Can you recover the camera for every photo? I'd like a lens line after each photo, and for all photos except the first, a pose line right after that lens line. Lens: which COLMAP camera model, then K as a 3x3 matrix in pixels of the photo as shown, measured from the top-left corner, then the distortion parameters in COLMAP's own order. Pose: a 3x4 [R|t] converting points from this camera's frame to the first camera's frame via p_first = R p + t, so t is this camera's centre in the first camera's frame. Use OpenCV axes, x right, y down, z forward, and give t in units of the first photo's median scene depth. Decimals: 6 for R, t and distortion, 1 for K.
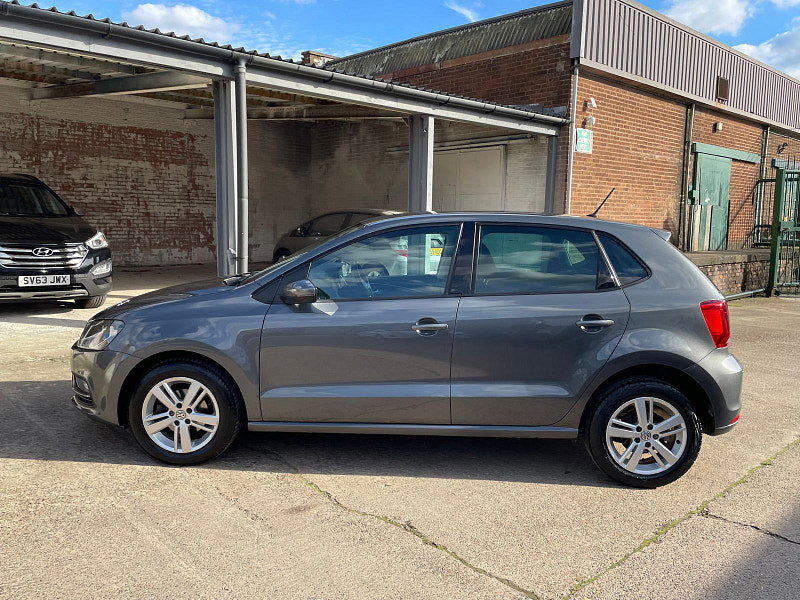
lens RADIAL K [[654.3, 0, 405.1], [0, 654.3, 298.2], [0, 0, 1]] dist [0.084561, -0.111333]
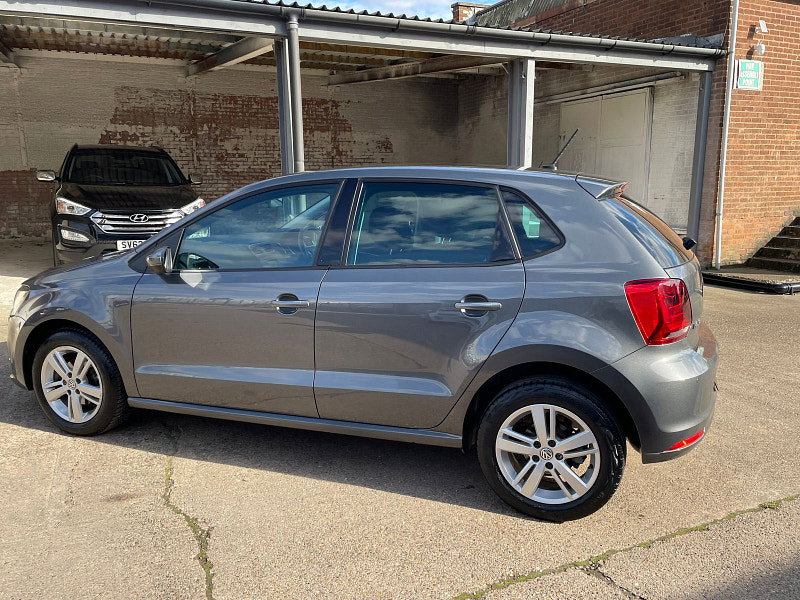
lens RADIAL K [[654.3, 0, 404.4], [0, 654.3, 301.4], [0, 0, 1]] dist [0.084561, -0.111333]
pose [[0.948654, 0.031405, -0.314753, 0.383682], [-0.012471, 0.997999, 0.061988, -0.012202], [0.316070, -0.054880, 0.947147, 0.202396]]
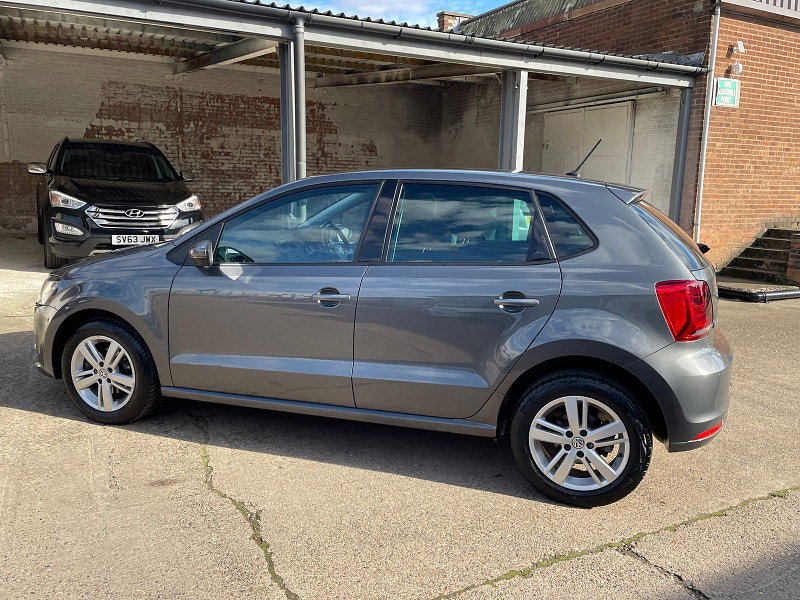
lens RADIAL K [[654.3, 0, 404.3], [0, 654.3, 292.0], [0, 0, 1]] dist [0.084561, -0.111333]
pose [[0.962266, 0.045055, -0.268356, 0.318738], [-0.035104, 0.998510, 0.041769, -0.003800], [0.269838, -0.030773, 0.962414, 0.143570]]
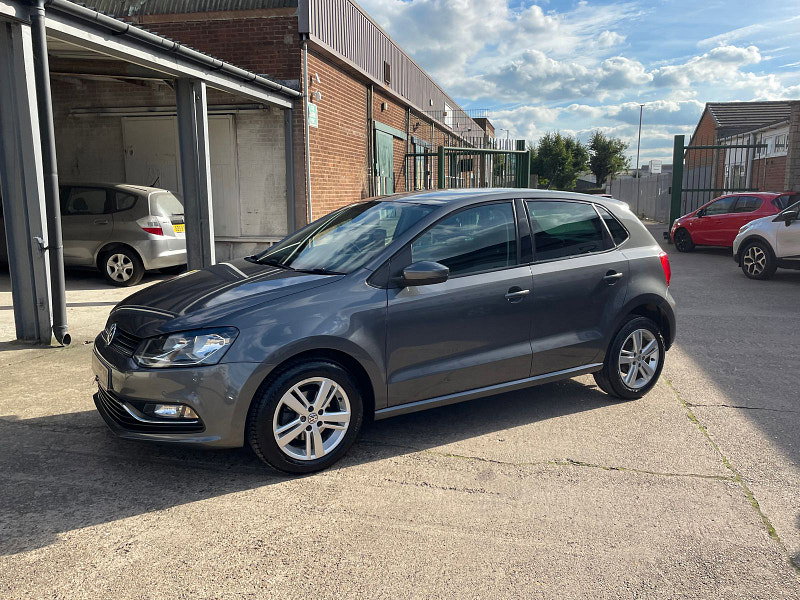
lens RADIAL K [[654.3, 0, 403.4], [0, 654.3, 300.5], [0, 0, 1]] dist [0.084561, -0.111333]
pose [[0.824038, -0.112771, 0.555197, -0.639470], [0.084785, 0.993500, 0.075960, -0.040456], [-0.560154, -0.015521, 0.828243, 0.151891]]
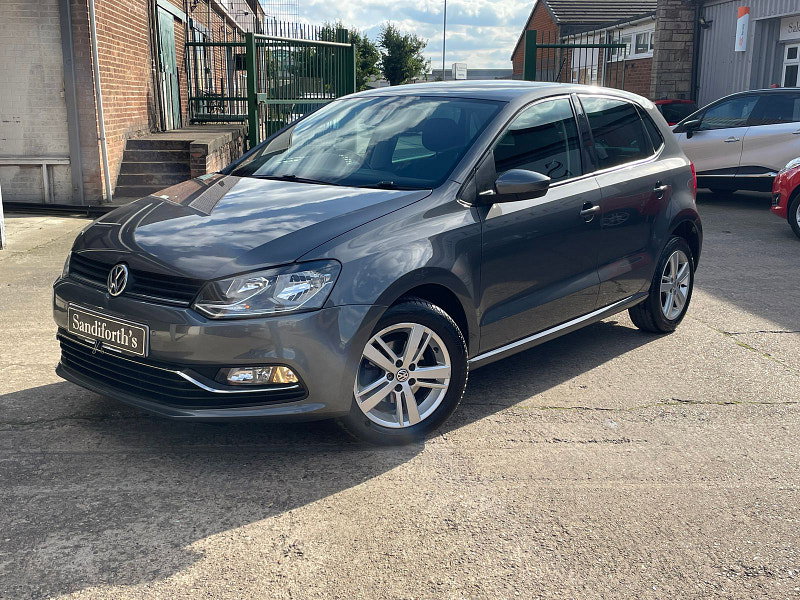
lens RADIAL K [[861.8, 0, 389.3], [0, 861.8, 302.0], [0, 0, 1]] dist [0.046724, 0.000000]
pose [[0.622791, -0.192133, 0.758430, -0.929580], [0.099578, 0.980960, 0.166737, -0.052172], [-0.776026, -0.028319, 0.630065, 0.383495]]
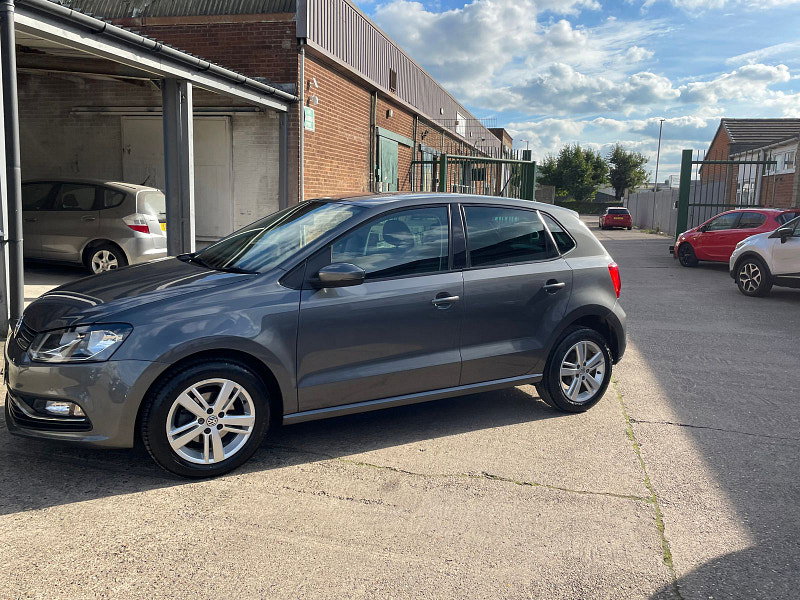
lens RADIAL K [[654.3, 0, 407.8], [0, 654.3, 287.7], [0, 0, 1]] dist [0.084561, -0.111333]
pose [[0.839869, -0.069785, 0.538284, -0.515209], [0.054653, 0.997533, 0.044051, -0.024157], [-0.540030, -0.007578, 0.841612, 0.096046]]
